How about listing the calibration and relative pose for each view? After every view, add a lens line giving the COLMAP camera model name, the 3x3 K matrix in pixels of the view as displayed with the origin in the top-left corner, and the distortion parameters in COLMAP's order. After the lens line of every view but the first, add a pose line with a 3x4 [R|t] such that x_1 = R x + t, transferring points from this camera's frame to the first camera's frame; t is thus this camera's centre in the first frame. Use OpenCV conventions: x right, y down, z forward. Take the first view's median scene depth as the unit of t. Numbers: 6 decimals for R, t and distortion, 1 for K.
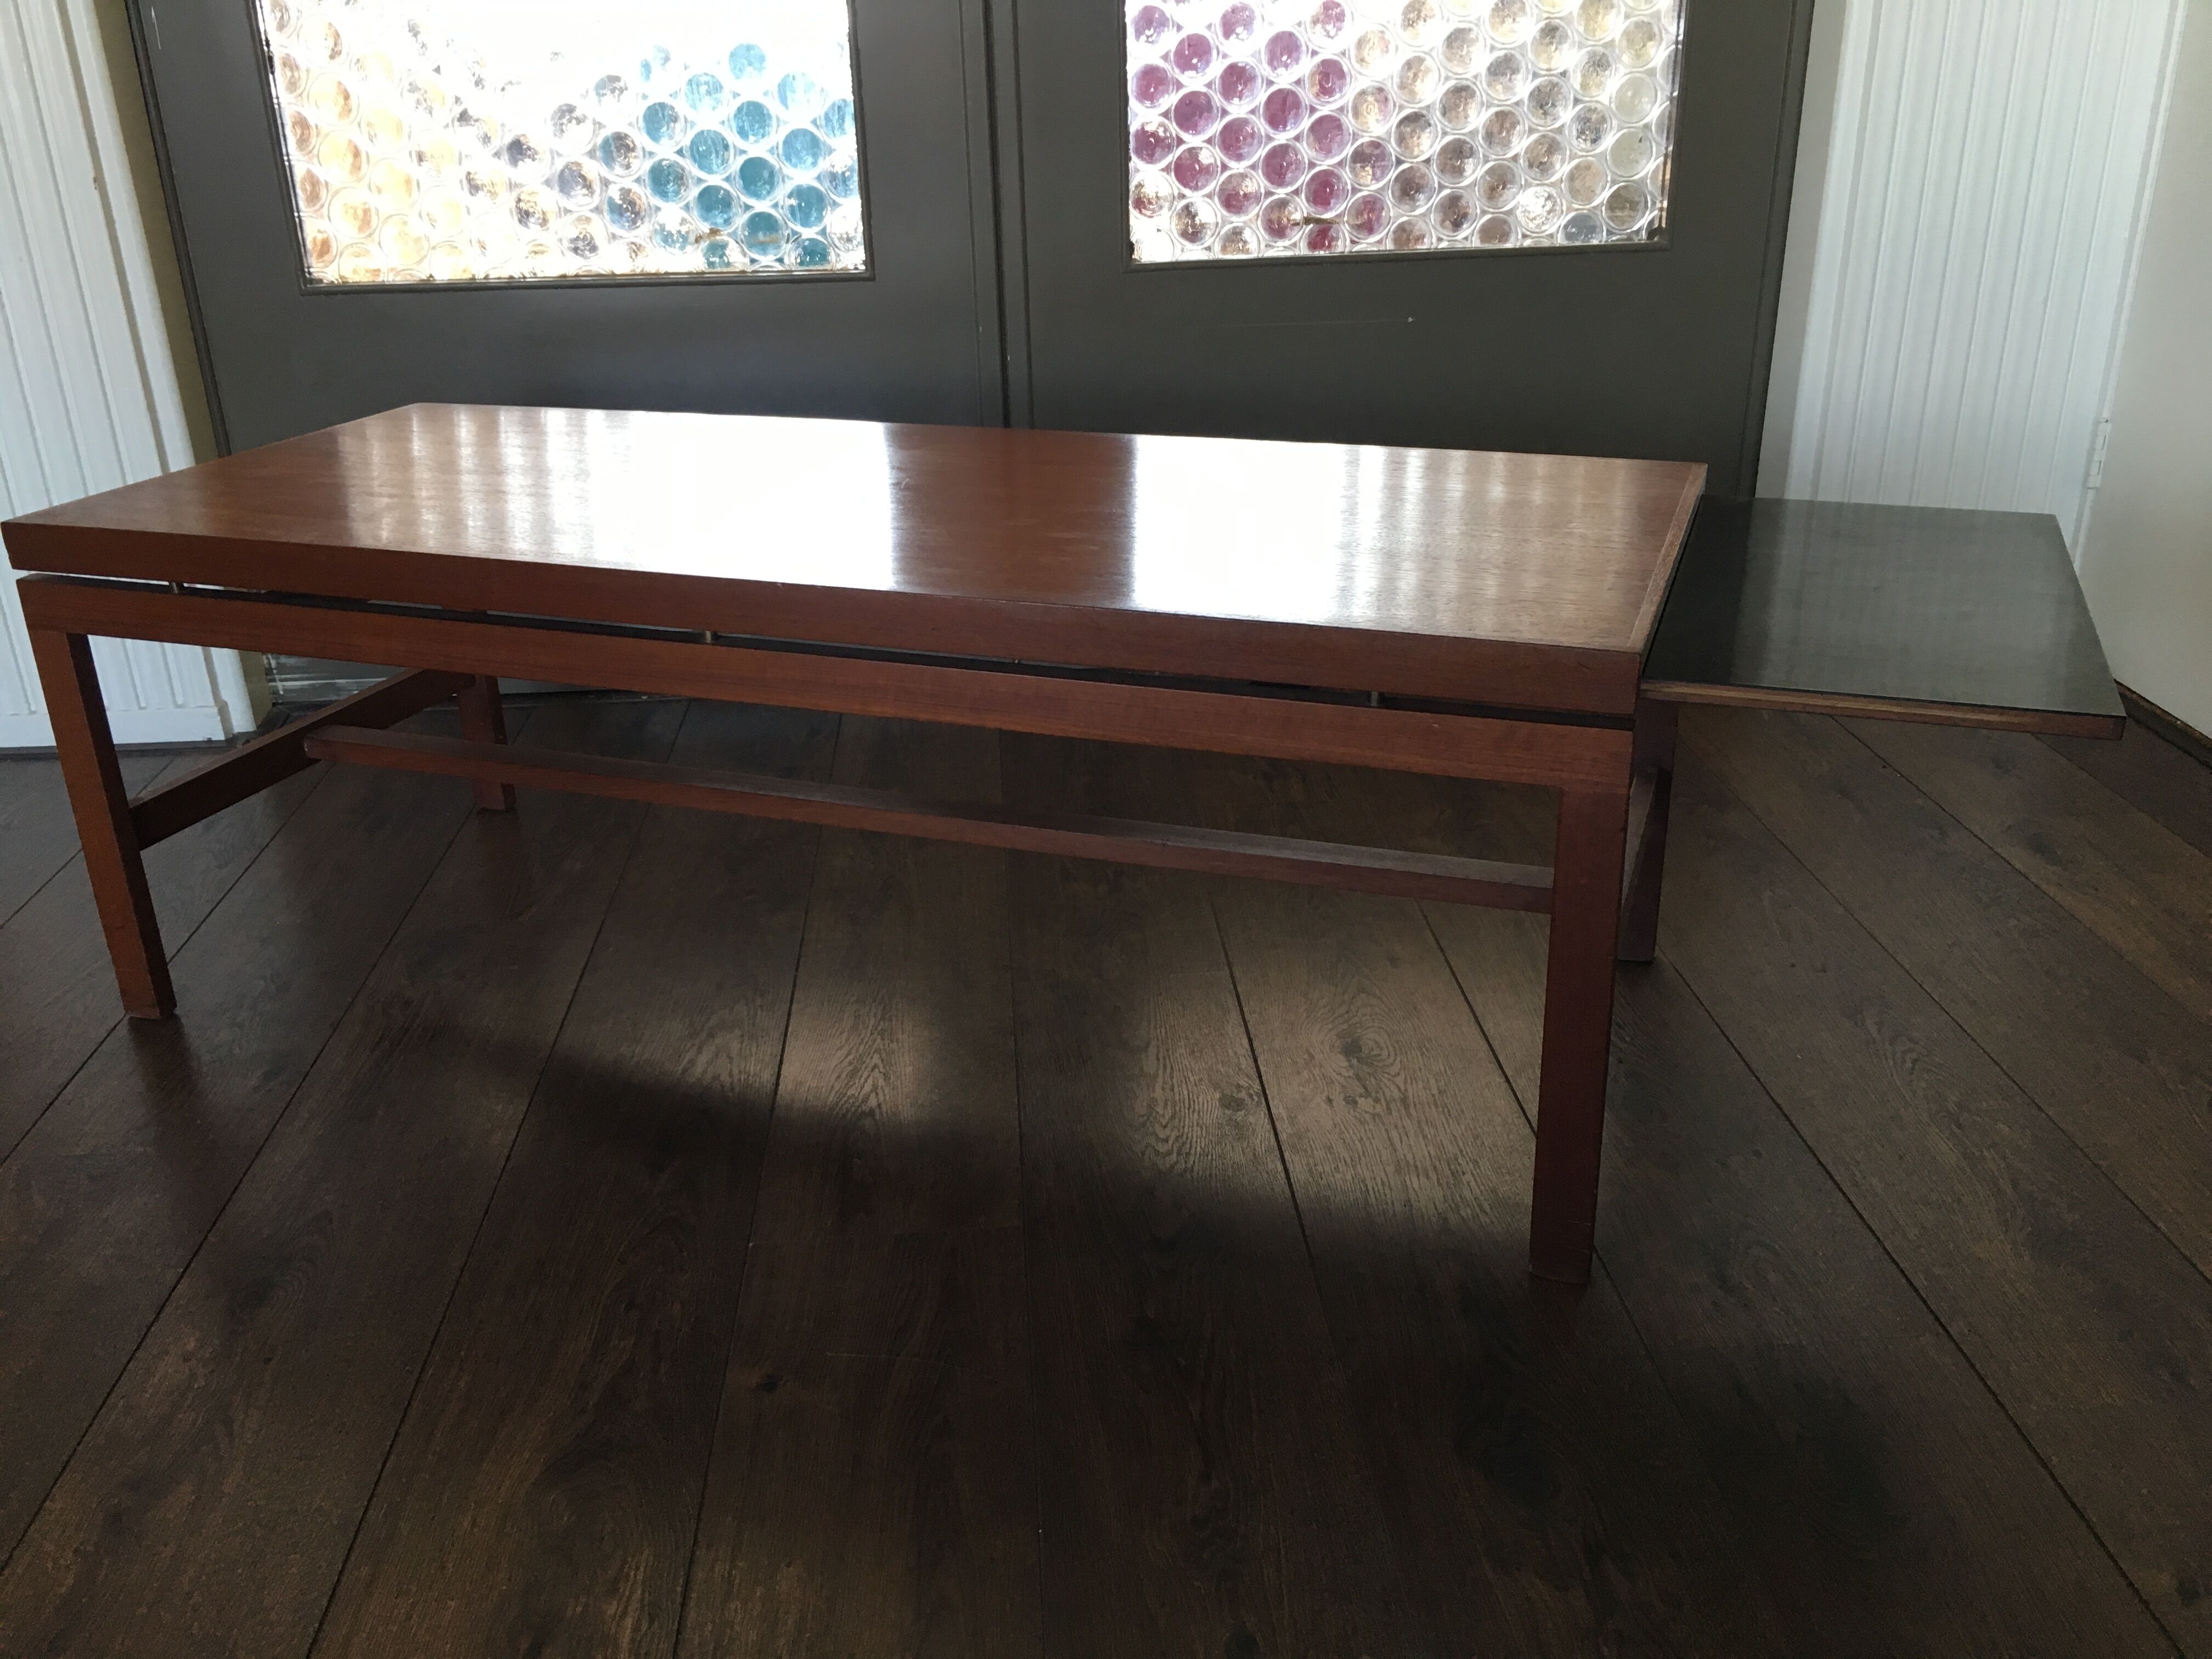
lens RADIAL K [[1879.0, 0, 1105.1], [0, 1879.0, 842.6], [0, 0, 1]] dist [0.093559, -0.143593]
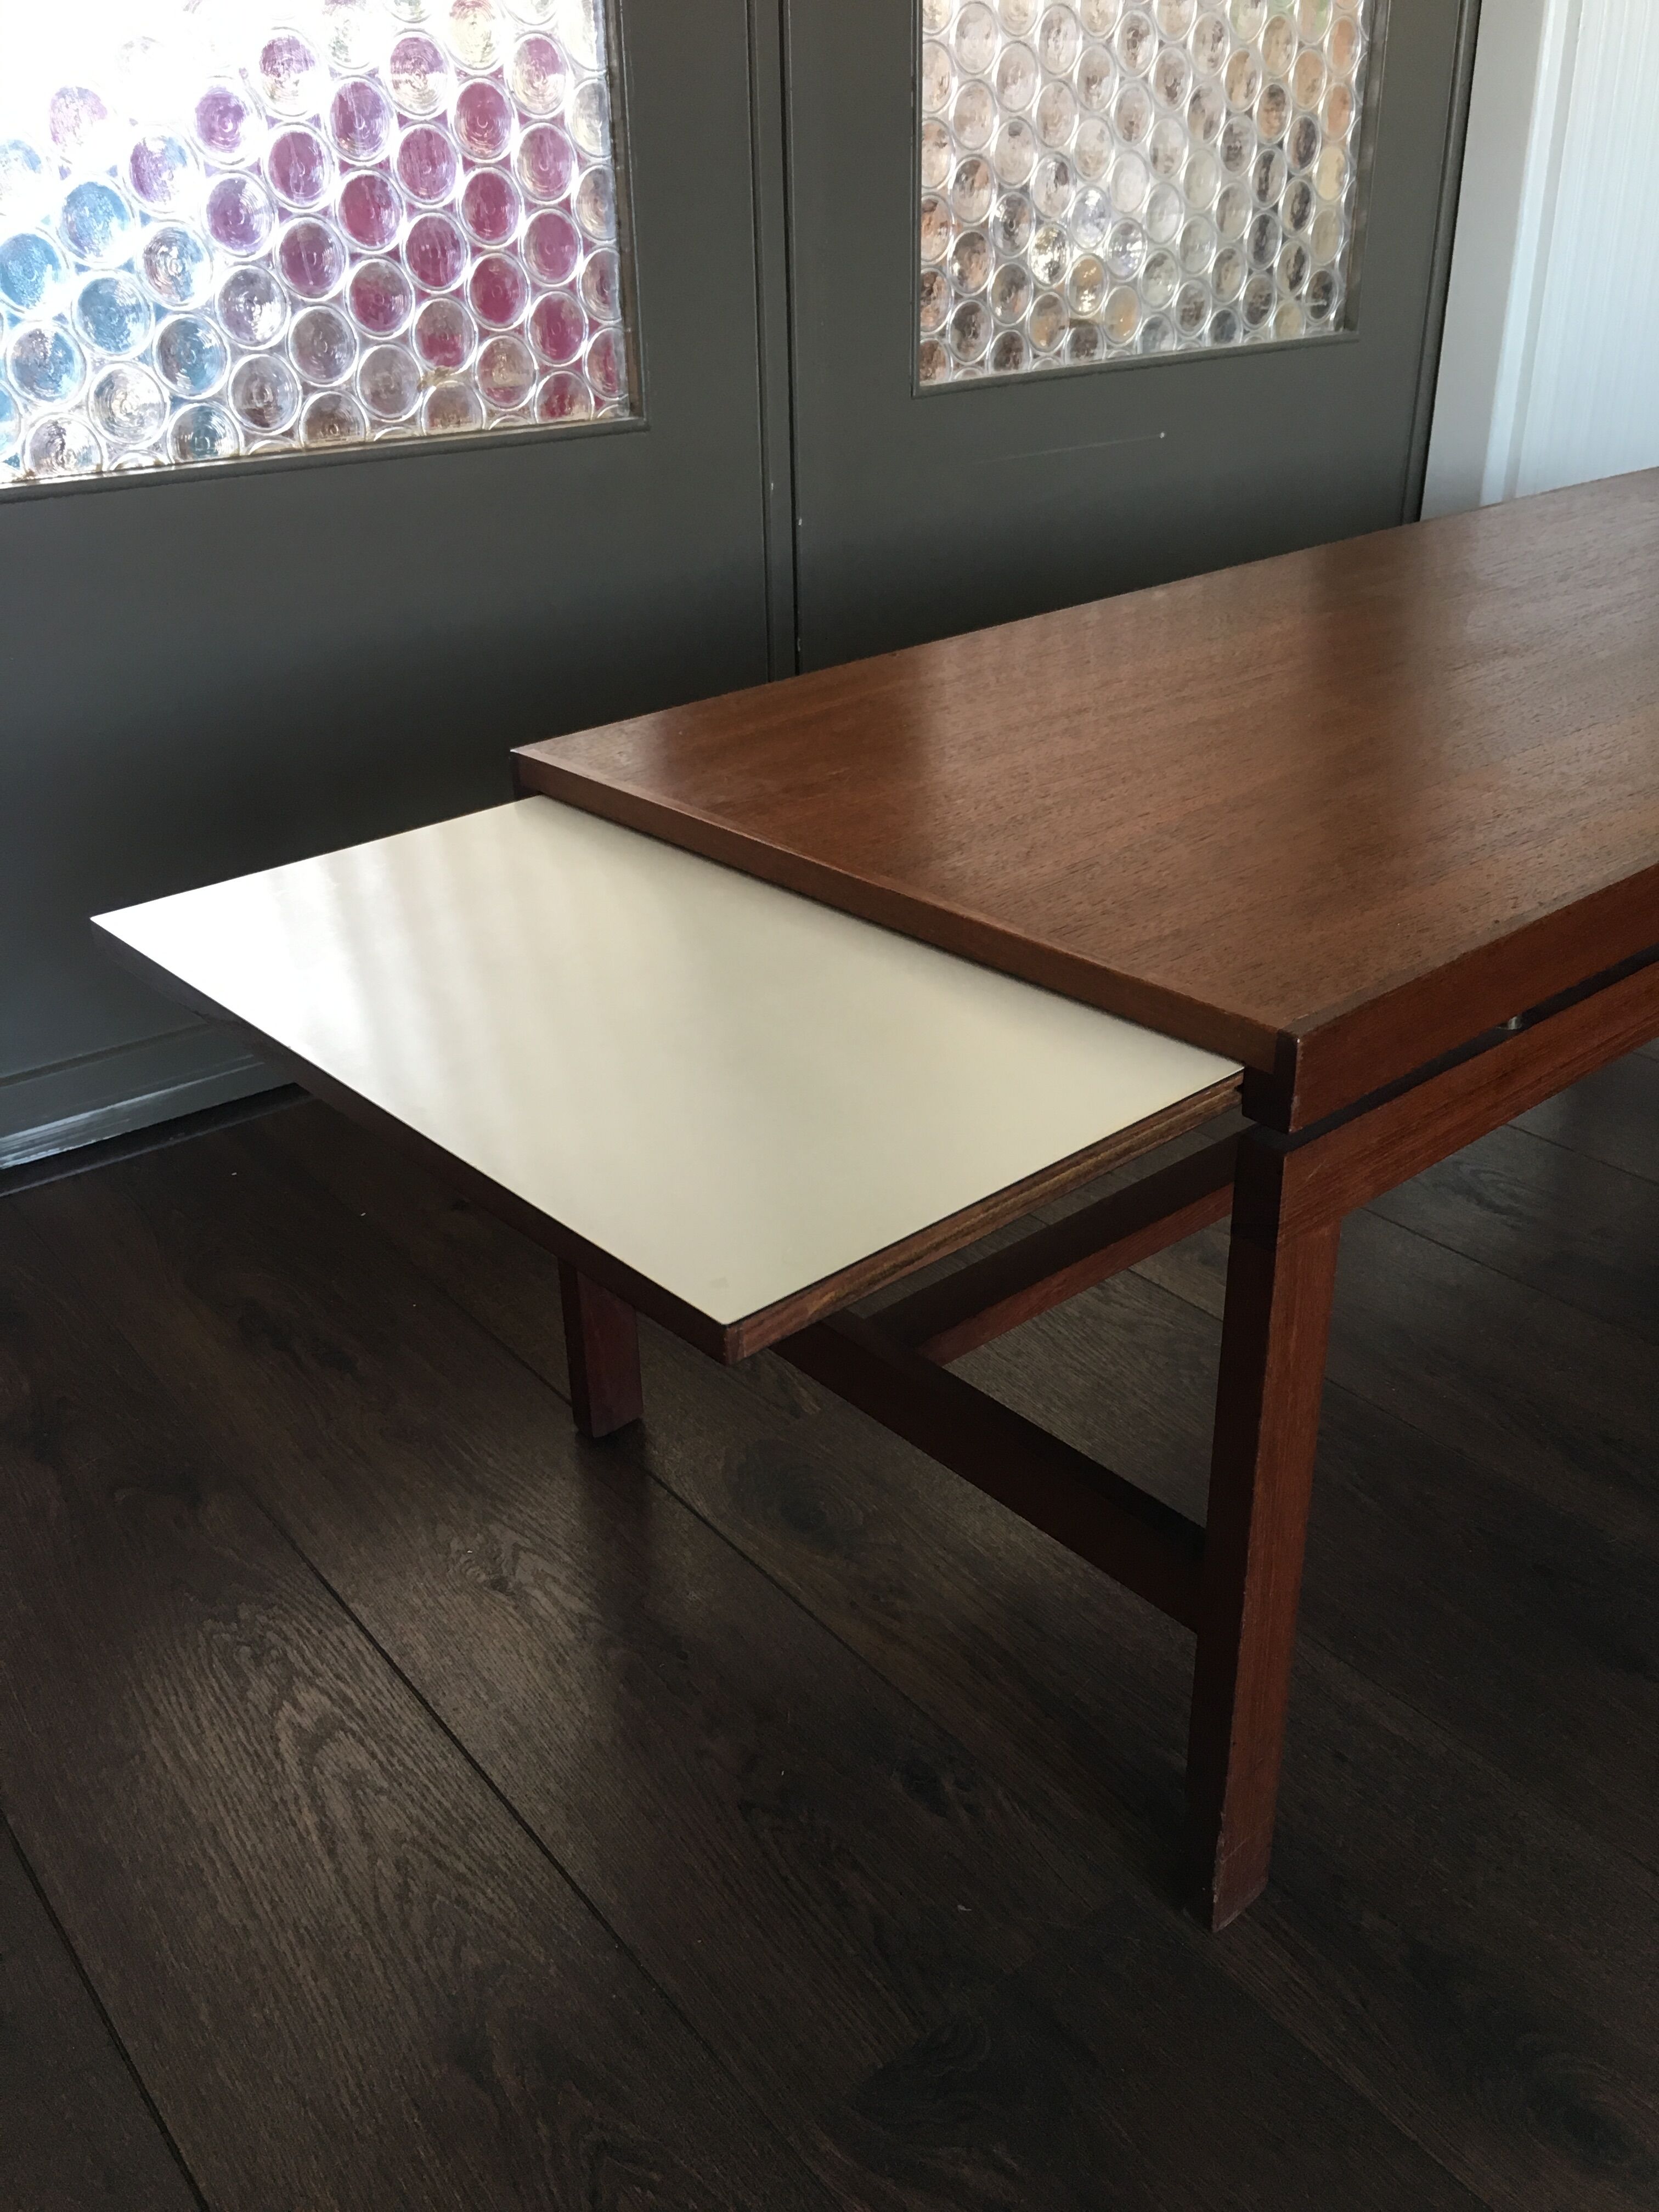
lens RADIAL K [[1879.0, 0, 829.5], [0, 1879.0, 1106.0], [0, 0, 1]] dist [0.093559, -0.143593]
pose [[0.823536, -0.248395, 0.509988, -0.490291], [0.228388, 0.968134, 0.102735, -0.103307], [-0.519256, 0.031869, 0.854024, 0.345293]]
